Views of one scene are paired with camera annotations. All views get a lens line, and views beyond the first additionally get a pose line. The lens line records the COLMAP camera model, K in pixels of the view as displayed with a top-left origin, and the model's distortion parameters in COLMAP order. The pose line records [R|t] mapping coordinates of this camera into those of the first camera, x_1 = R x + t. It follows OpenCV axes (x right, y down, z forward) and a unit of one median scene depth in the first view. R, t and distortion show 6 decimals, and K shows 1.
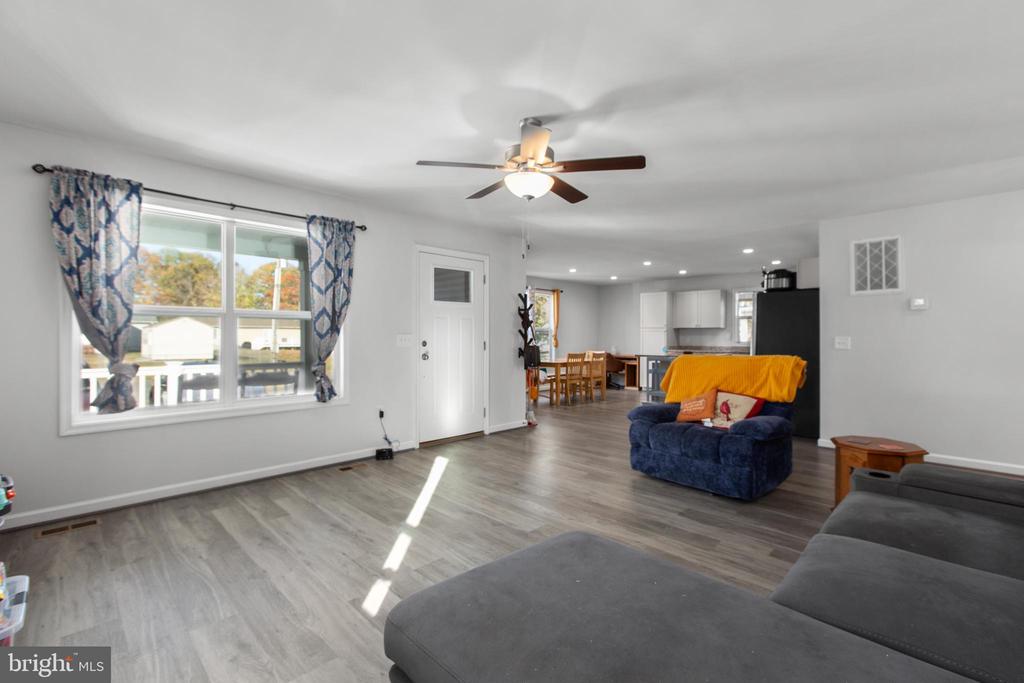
lens RADIAL K [[452.0, 0, 520.5], [0, 452.0, 340.4], [0, 0, 1]] dist [-0.009288, 0.000121]
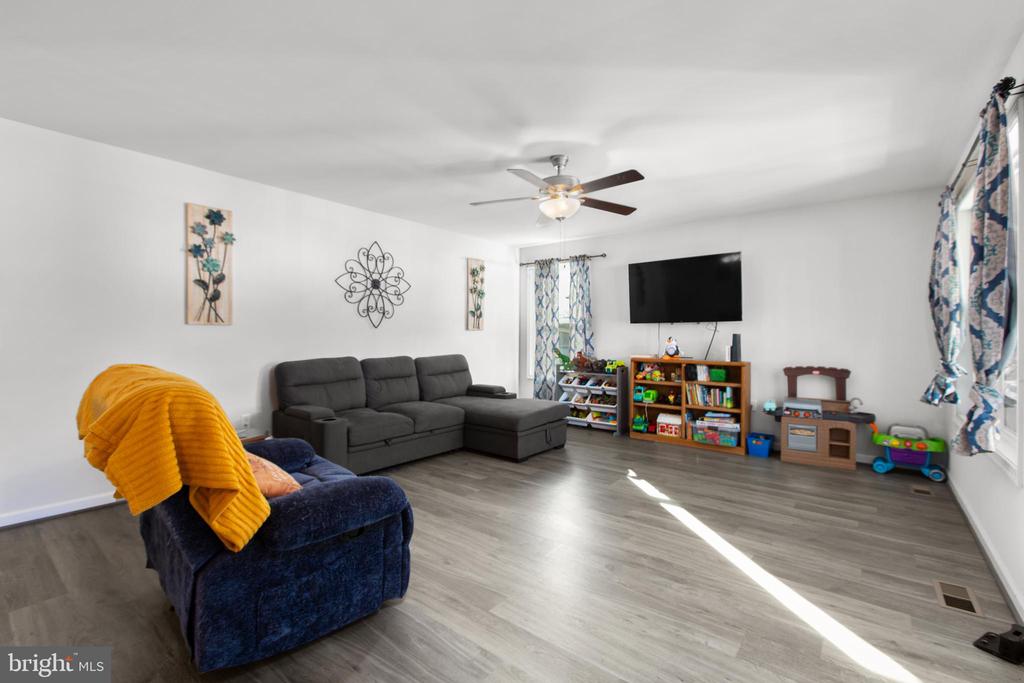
lens RADIAL K [[452.0, 0, 515.9], [0, 452.0, 337.2], [0, 0, 1]] dist [-0.009288, 0.000121]
pose [[-0.995321, -0.007662, -0.096315, 0.184621], [-0.008961, 0.999875, 0.013064, -0.010252], [0.096203, 0.013866, -0.995265, 1.611498]]
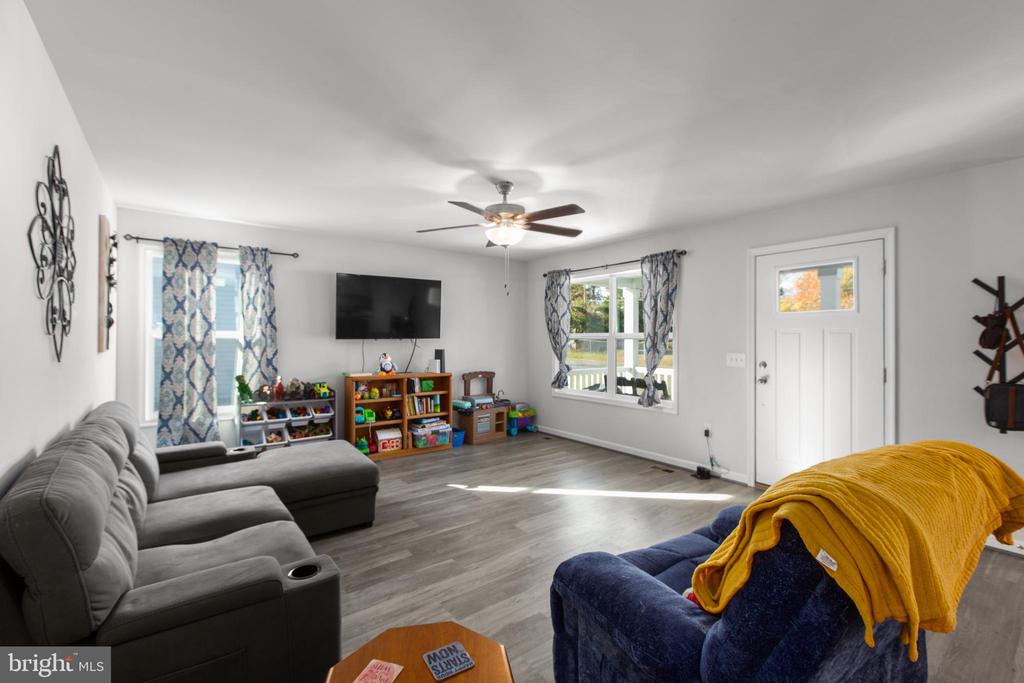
lens RADIAL K [[452.0, 0, 507.1], [0, 452.0, 340.1], [0, 0, 1]] dist [-0.009288, 0.000121]
pose [[-0.156986, 0.004833, -0.987589, 0.896844], [-0.011193, 0.999915, 0.006673, -0.051504], [0.987537, 0.012102, -0.156918, 0.877379]]
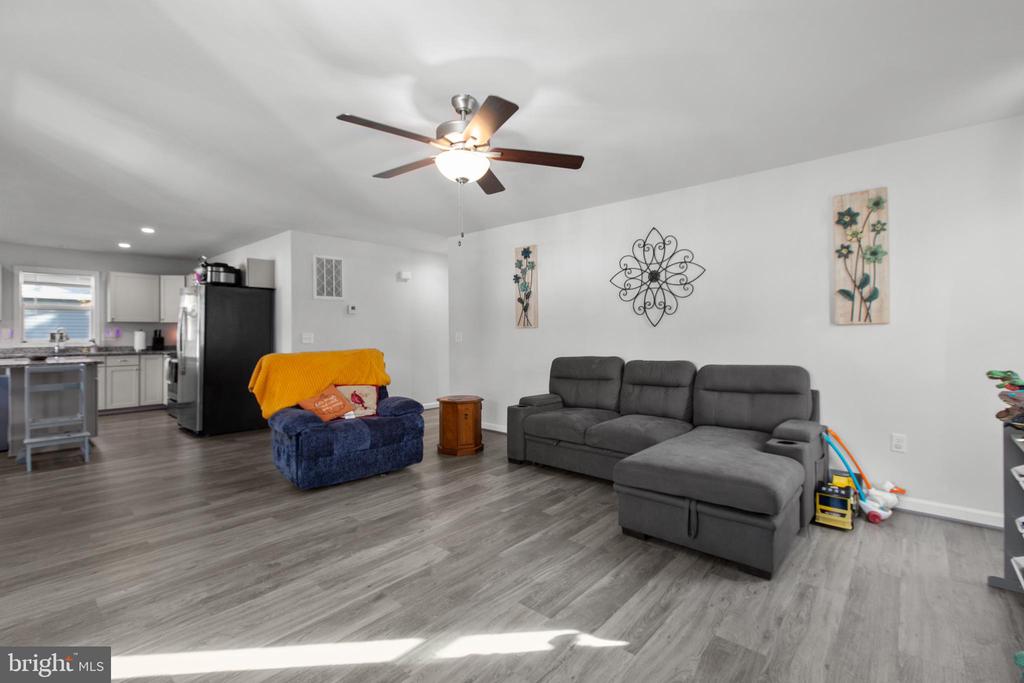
lens RADIAL K [[452.0, 0, 508.8], [0, 452.0, 333.0], [0, 0, 1]] dist [-0.009288, 0.000121]
pose [[-0.047467, -0.001584, 0.998872, -0.657490], [0.012025, 0.999925, 0.002157, -0.006278], [-0.998800, 0.012114, -0.047445, 0.696993]]
